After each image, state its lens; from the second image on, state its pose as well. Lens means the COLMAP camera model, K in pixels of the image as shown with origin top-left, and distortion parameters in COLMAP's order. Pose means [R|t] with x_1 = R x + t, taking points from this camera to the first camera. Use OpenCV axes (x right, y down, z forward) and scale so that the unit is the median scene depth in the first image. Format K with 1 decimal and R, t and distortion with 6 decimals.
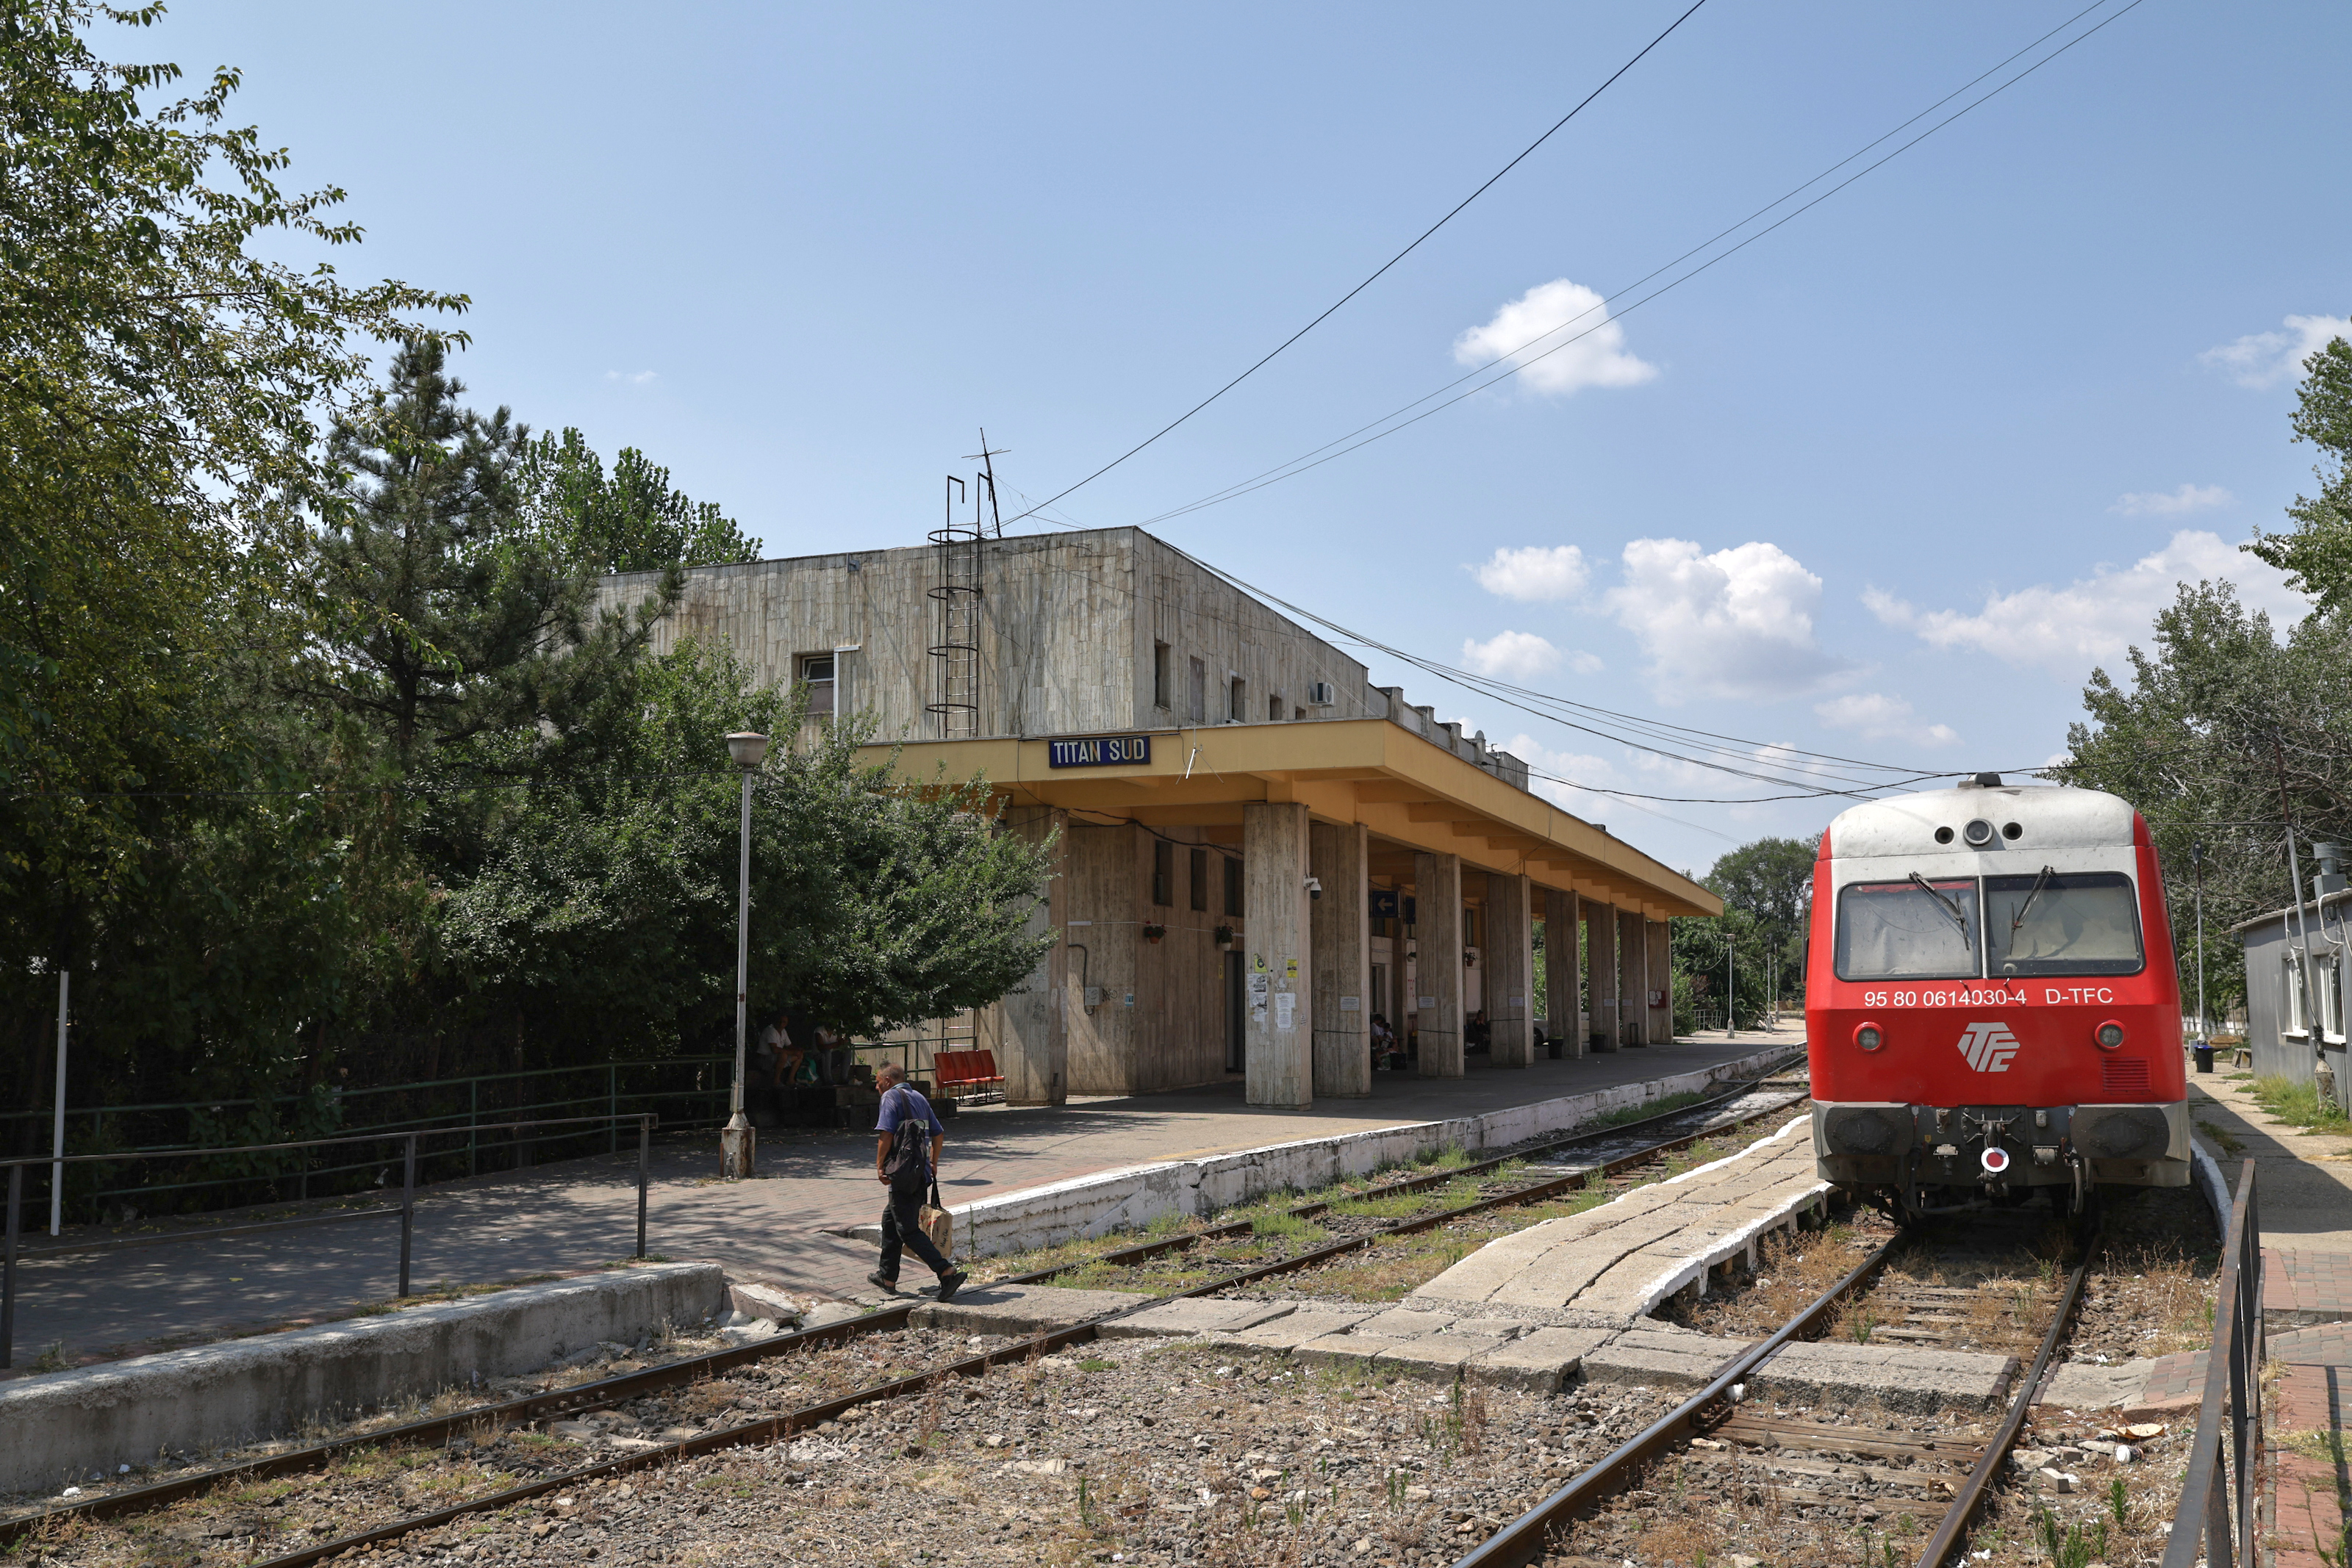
lens RADIAL K [[1967.7, 0, 1174.3], [0, 1967.7, 810.7], [0, 0, 1]] dist [-0.001504, -0.005126]
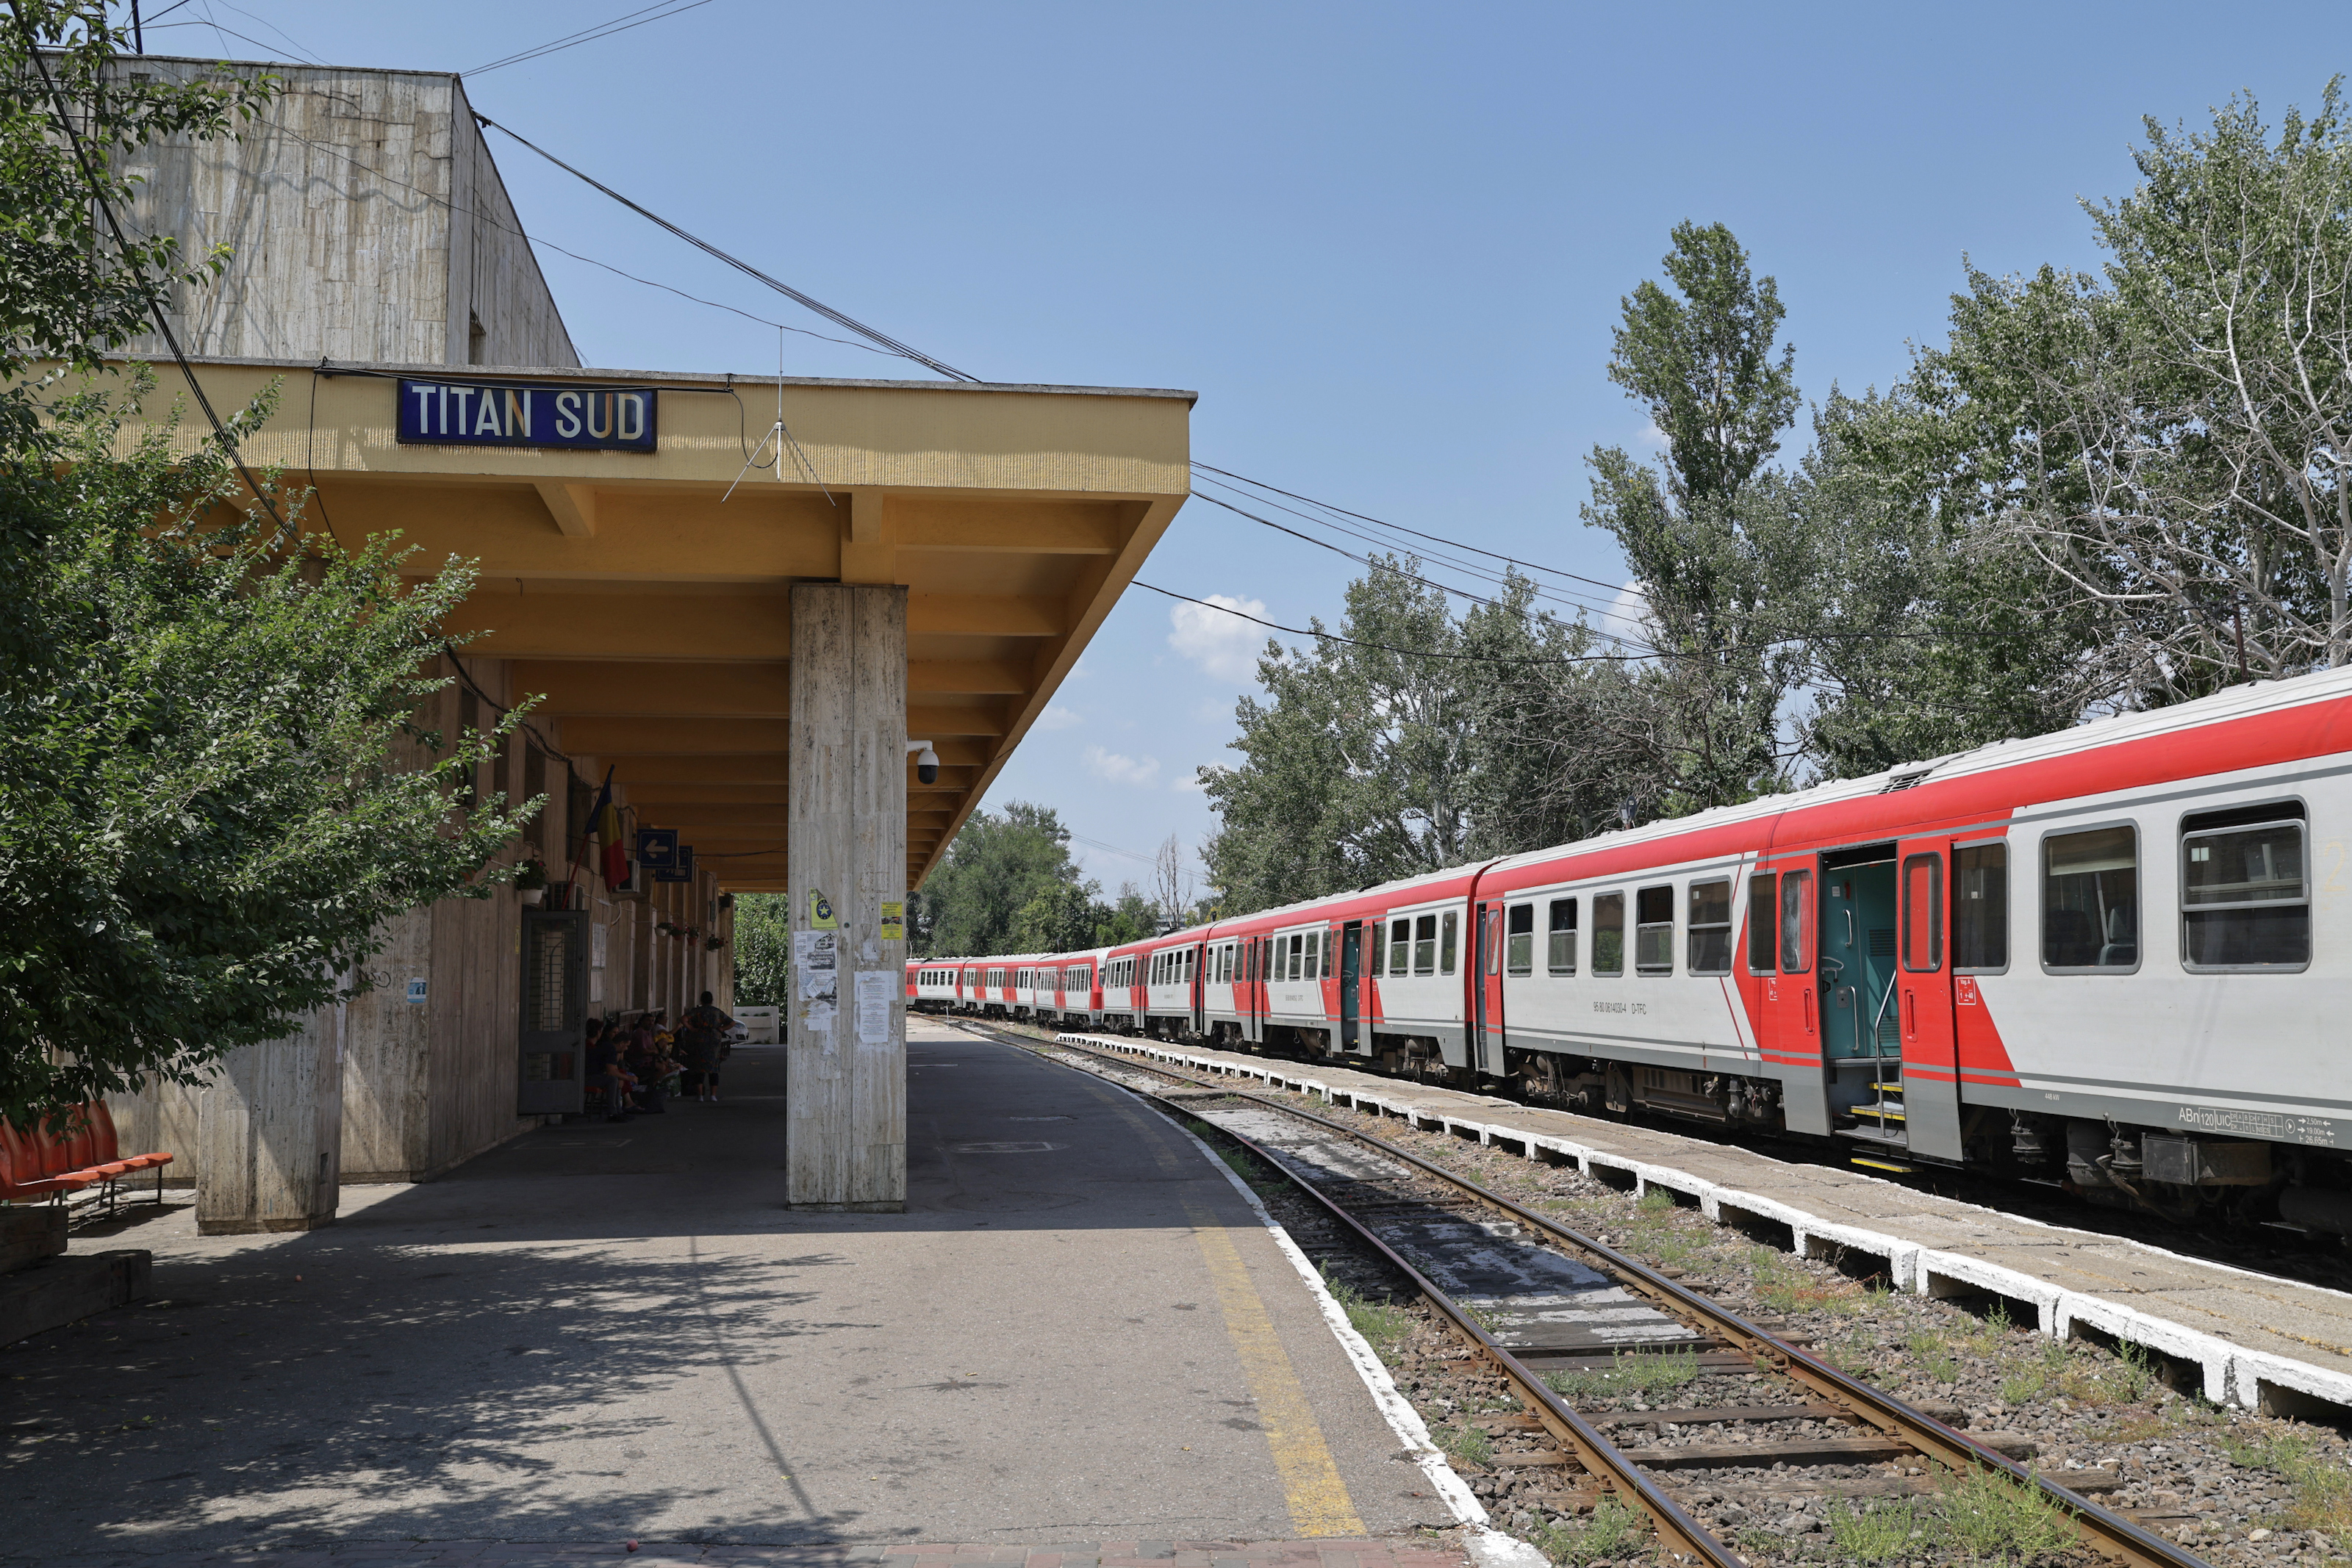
lens RADIAL K [[2000.6, 0, 1176.0], [0, 2000.6, 784.0], [0, 0, 1]] dist [-0.009651, 0.007644]
pose [[0.873142, 0.041045, 0.485735, -0.149983], [-0.036822, 0.999155, -0.018240, 0.065362], [-0.486074, -0.001960, 0.873916, 0.658432]]
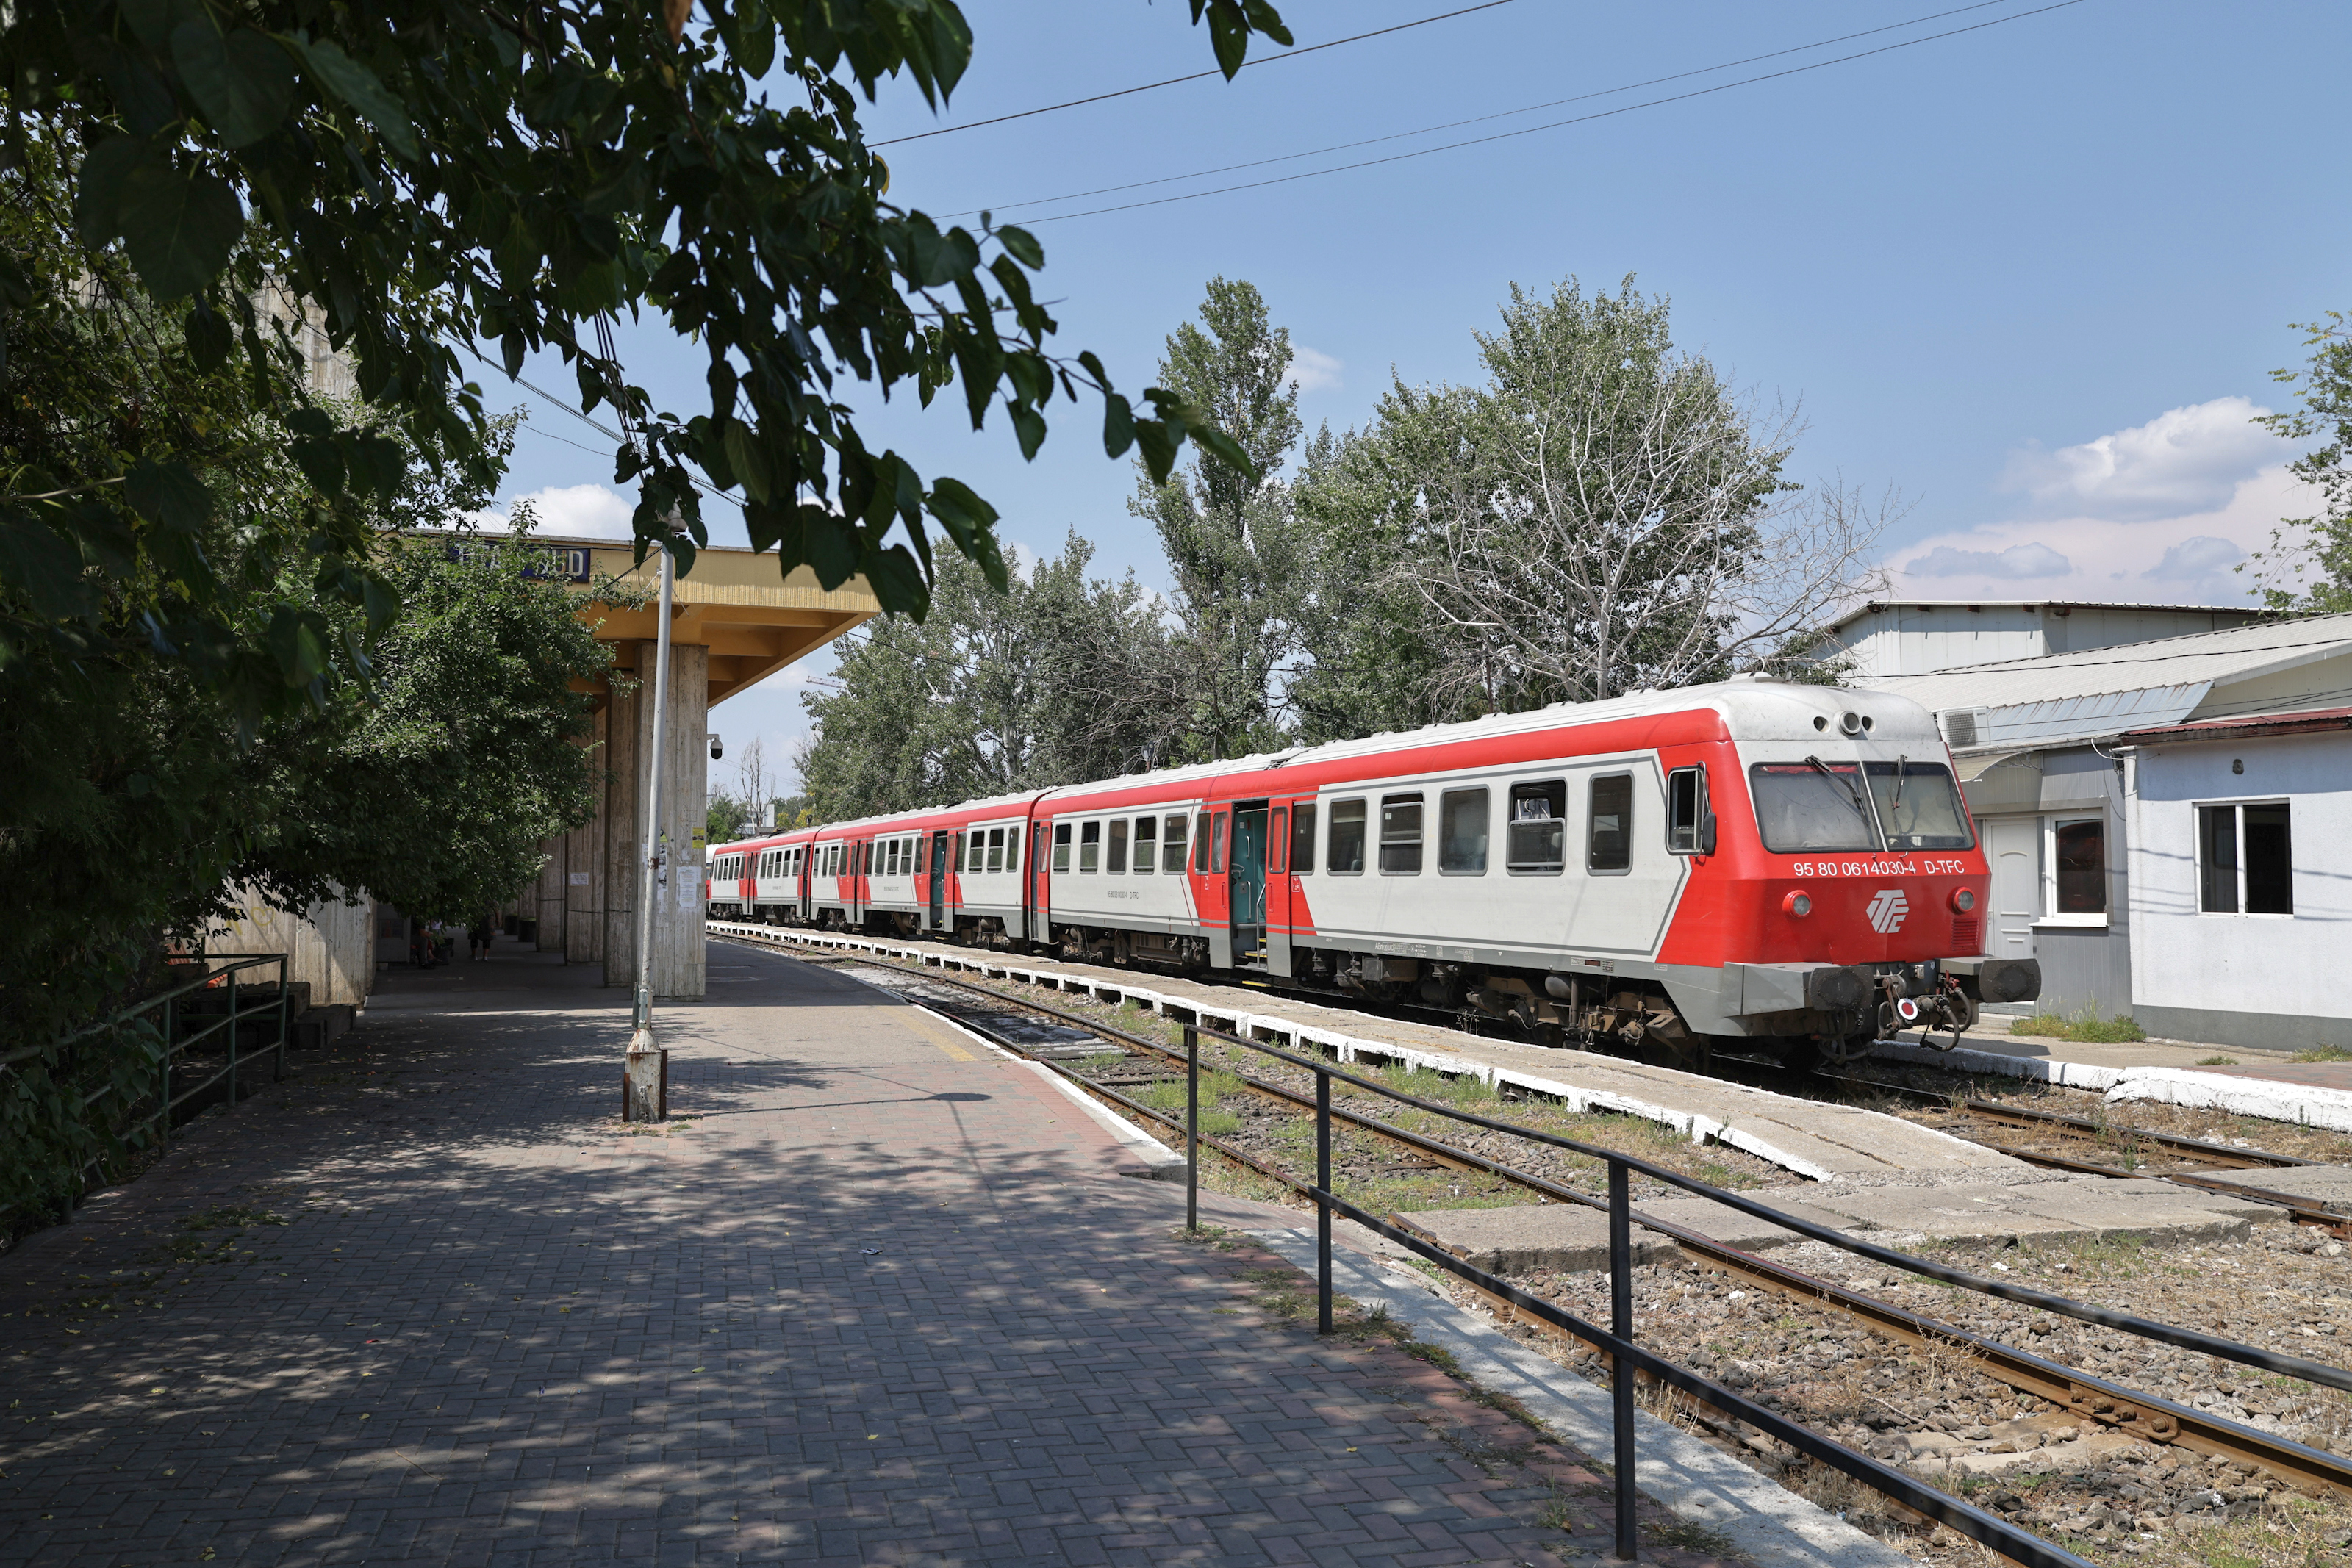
lens RADIAL K [[1911.1, 0, 1176.0], [0, 1911.1, 784.0], [0, 0, 1]] dist [0.001476, -0.001074]
pose [[0.745416, 0.034309, 0.665717, -0.422445], [-0.063590, 0.997780, 0.019780, 0.033456], [-0.663560, -0.057077, 0.745943, 0.297390]]
